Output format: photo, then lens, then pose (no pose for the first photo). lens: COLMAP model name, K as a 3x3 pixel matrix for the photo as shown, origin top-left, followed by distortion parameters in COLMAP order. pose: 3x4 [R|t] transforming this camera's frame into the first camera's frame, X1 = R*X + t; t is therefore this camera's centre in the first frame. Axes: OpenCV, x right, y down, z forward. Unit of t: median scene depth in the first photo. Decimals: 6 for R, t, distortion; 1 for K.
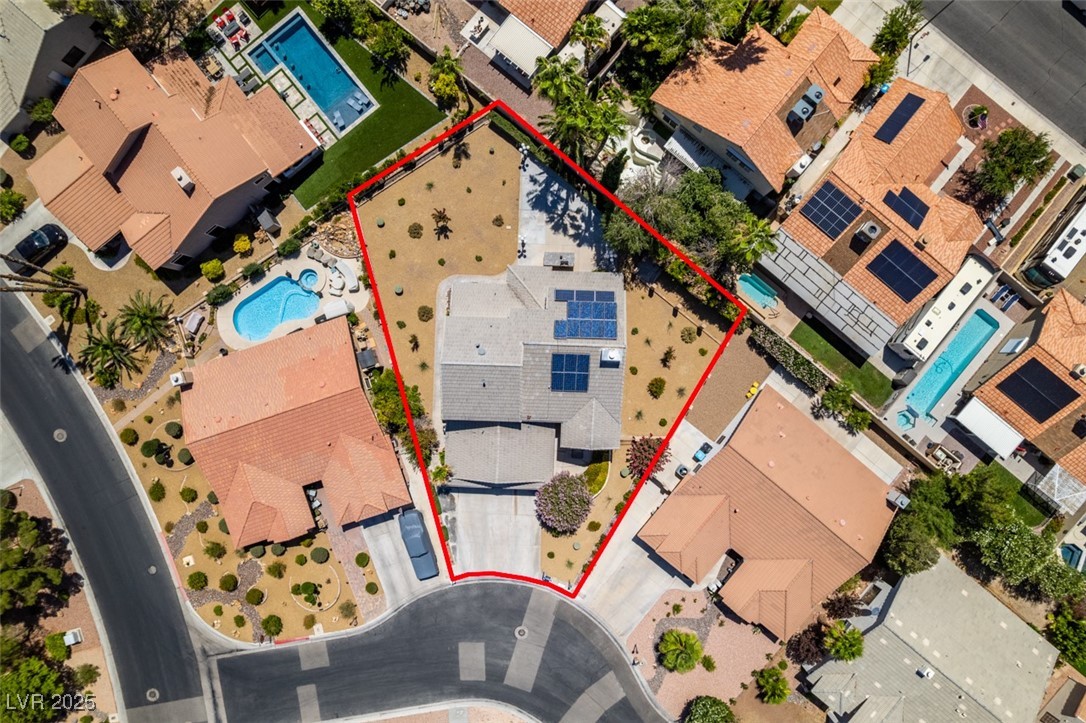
lens RADIAL K [[695.1, 0, 539.0], [0, 695.1, 359.0], [0, 0, 1]] dist [-0.073908, 0.065324]
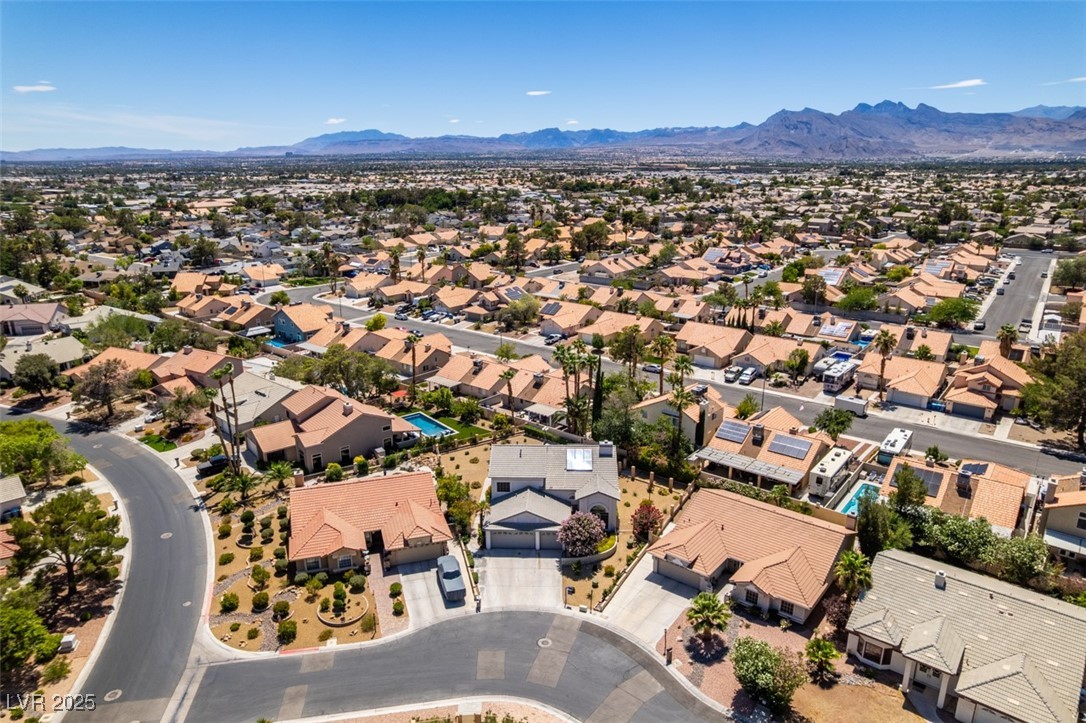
lens RADIAL K [[695.1, 0, 545.4], [0, 695.1, 362.9], [0, 0, 1]] dist [-0.073908, 0.065324]
pose [[0.999955, 0.005012, 0.008000, -0.034786], [0.006327, 0.273220, -0.961931, 1.233510], [-0.007007, 0.961939, 0.273176, 0.369240]]
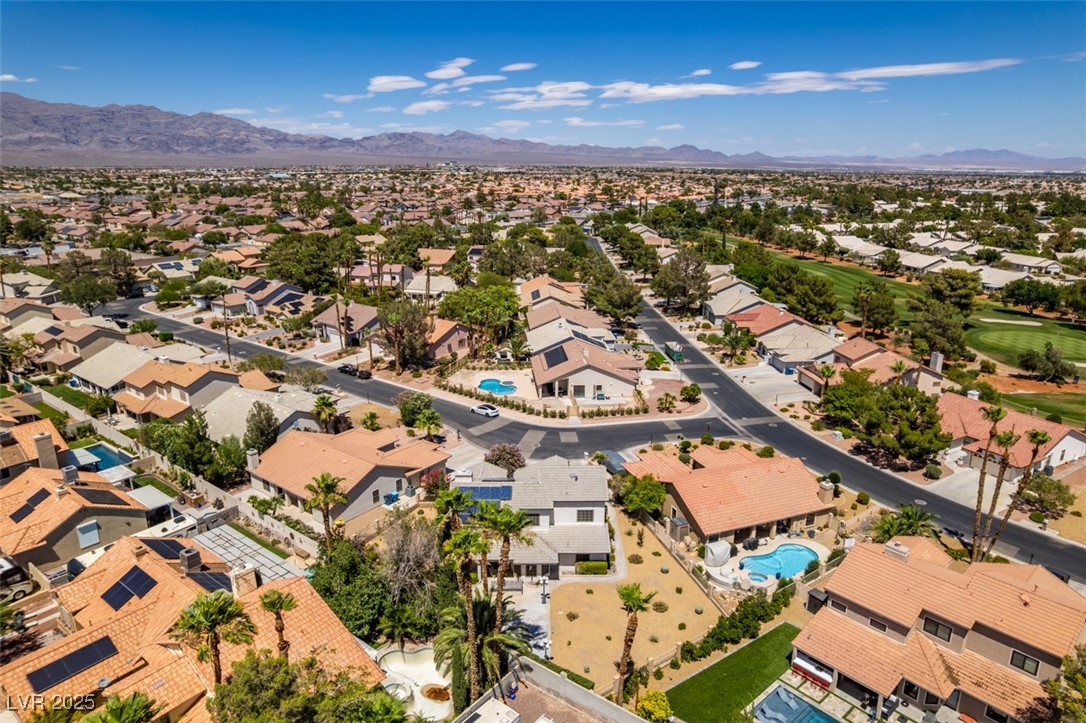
lens RADIAL K [[695.1, 0, 545.5], [0, 695.1, 361.7], [0, 0, 1]] dist [-0.073908, 0.065324]
pose [[-0.999260, 0.016266, -0.034845, 0.003248], [-0.038058, -0.288437, 0.956742, -0.971899], [0.005512, 0.957361, 0.288842, 0.413694]]
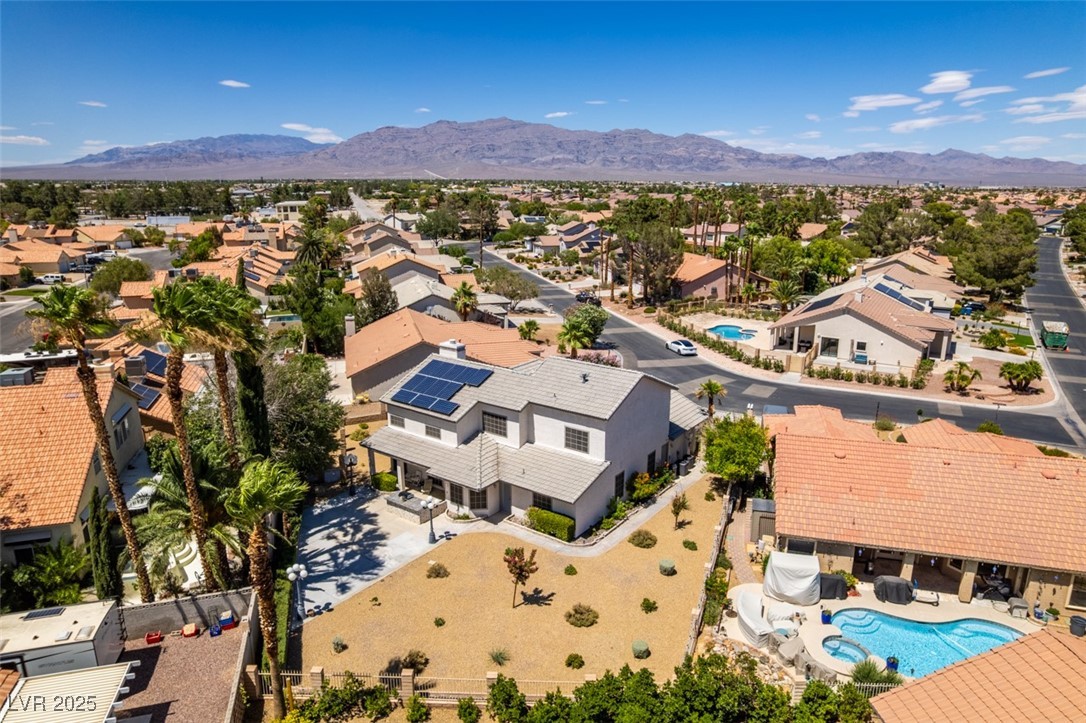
lens RADIAL K [[695.1, 0, 546.7], [0, 695.1, 365.0], [0, 0, 1]] dist [-0.073908, 0.065324]
pose [[-0.826360, -0.140292, 0.545387, -0.390456], [0.563072, -0.221077, 0.796288, -0.535654], [0.008860, 0.965113, 0.261684, 0.710672]]
